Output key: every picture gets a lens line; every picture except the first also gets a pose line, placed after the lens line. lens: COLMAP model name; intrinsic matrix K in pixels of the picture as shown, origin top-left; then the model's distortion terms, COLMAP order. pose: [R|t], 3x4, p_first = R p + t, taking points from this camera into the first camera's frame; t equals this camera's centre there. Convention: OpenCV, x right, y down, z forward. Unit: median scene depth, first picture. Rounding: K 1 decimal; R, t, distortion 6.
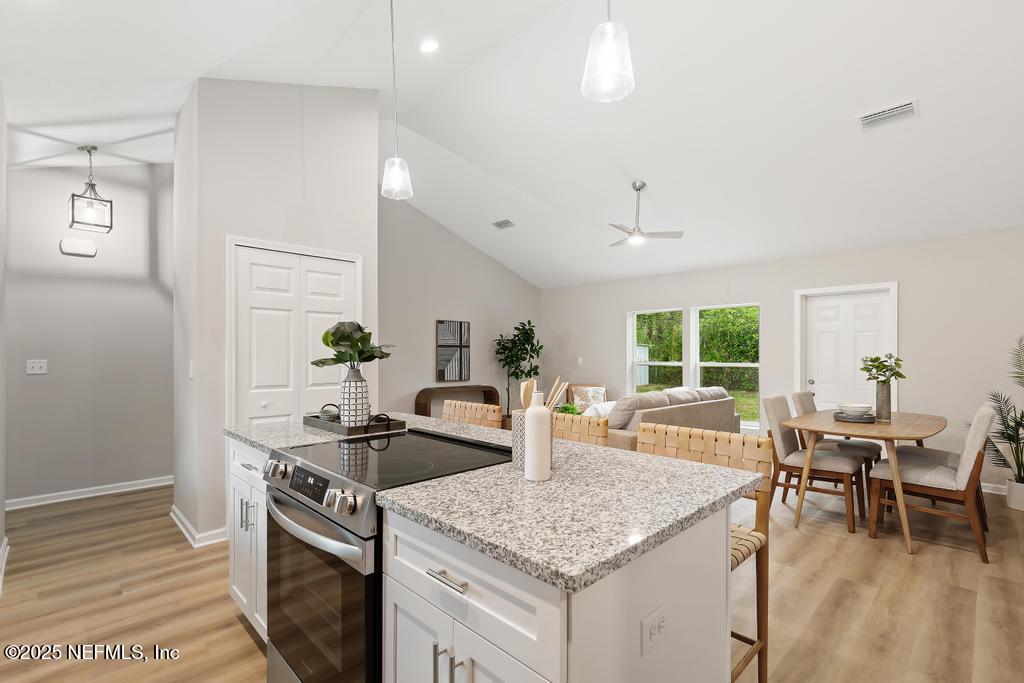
lens RADIAL K [[470.4, 0, 513.2], [0, 470.4, 347.5], [0, 0, 1]] dist [0.002306, -0.000028]
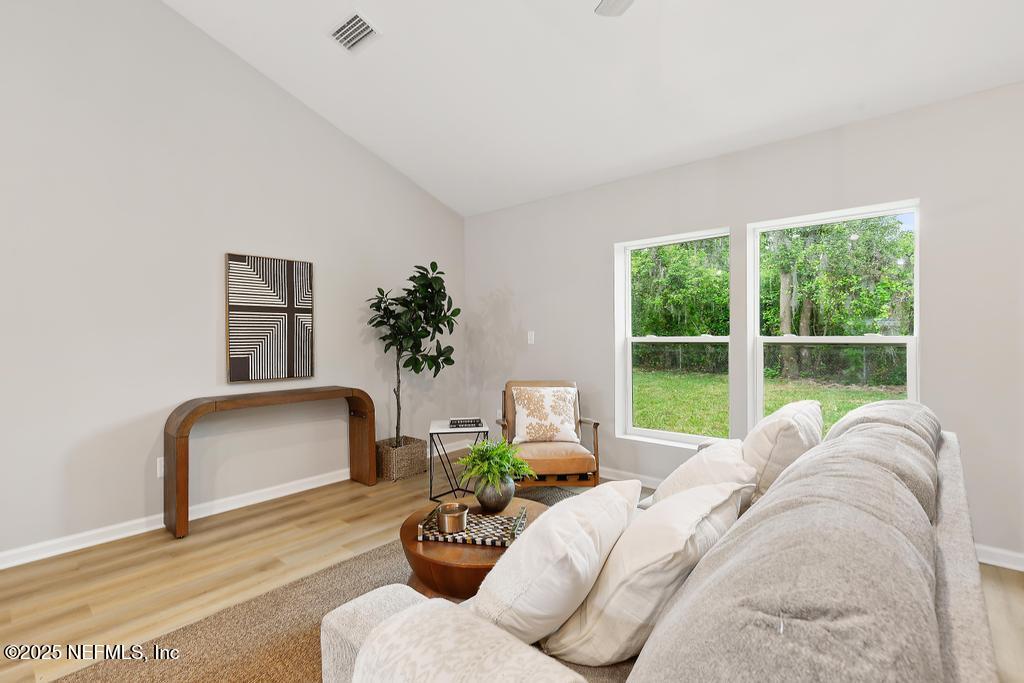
lens RADIAL K [[464.4, 0, 509.1], [0, 464.4, 340.8], [0, 0, 1]] dist [0.004615, 0.000255]
pose [[0.997278, -0.010336, 0.073010, 0.085912], [0.008590, 0.999670, 0.024196, 0.021051], [-0.073236, -0.023503, 0.997038, 0.503591]]
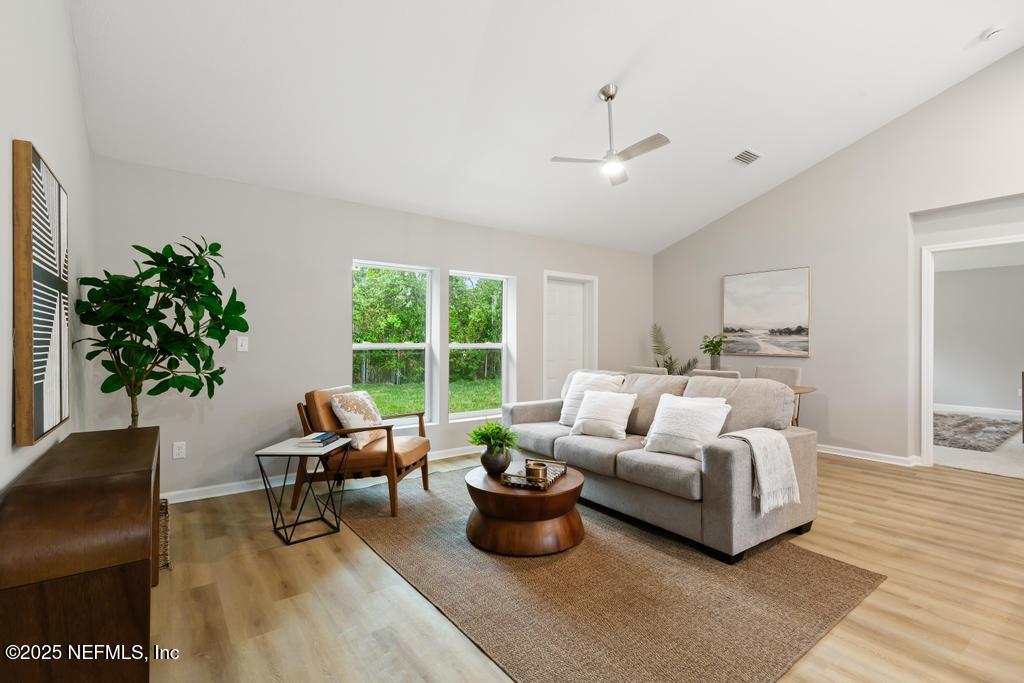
lens RADIAL K [[469.4, 0, 512.0], [0, 469.4, 341.5], [0, 0, 1]] dist [0.001208, -0.000086]
pose [[0.138235, -0.001608, 0.990398, -0.330065], [-0.016194, 0.999861, 0.003884, 0.022713], [-0.990267, -0.016575, 0.138190, 0.754097]]
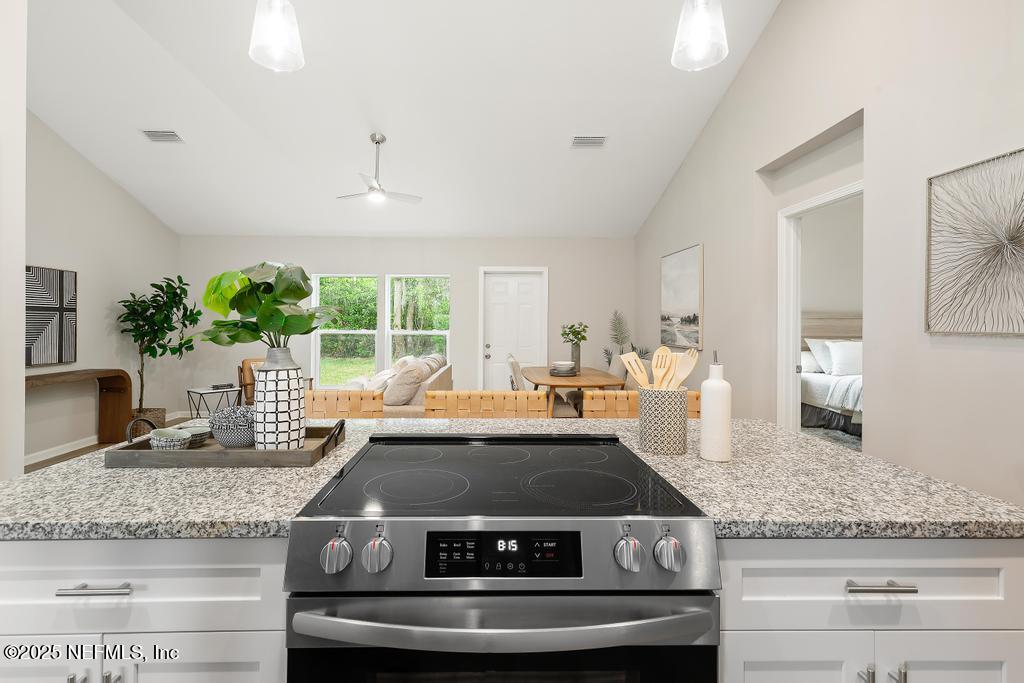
lens RADIAL K [[482.9, 0, 492.5], [0, 482.9, 319.3], [0, 0, 1]] dist [0.005228, 0.000535]
pose [[0.690447, 0.006237, 0.723356, -0.187808], [-0.012180, 0.999921, 0.003005, 0.002039], [-0.723280, -0.010885, 0.690469, 0.134634]]
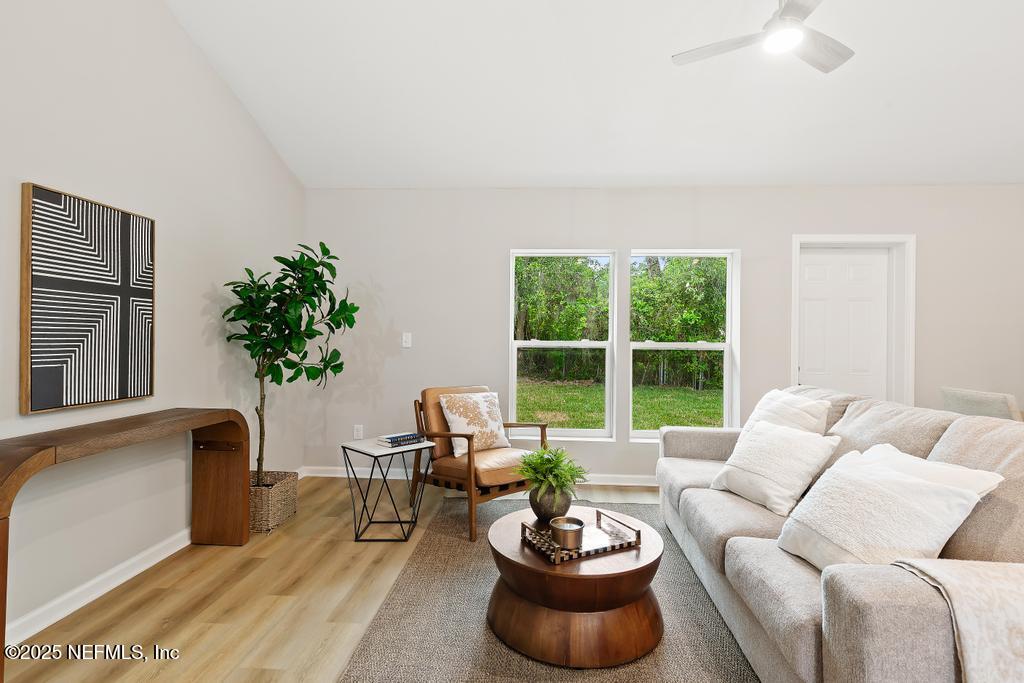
lens RADIAL K [[492.9, 0, 516.4], [0, 492.9, 337.7], [0, 0, 1]] dist [0.002539, -0.000655]
pose [[0.743661, 0.006986, 0.668521, -0.141056], [-0.018538, 0.999776, 0.010175, 0.021324], [-0.668300, -0.019960, 0.743624, 0.597548]]
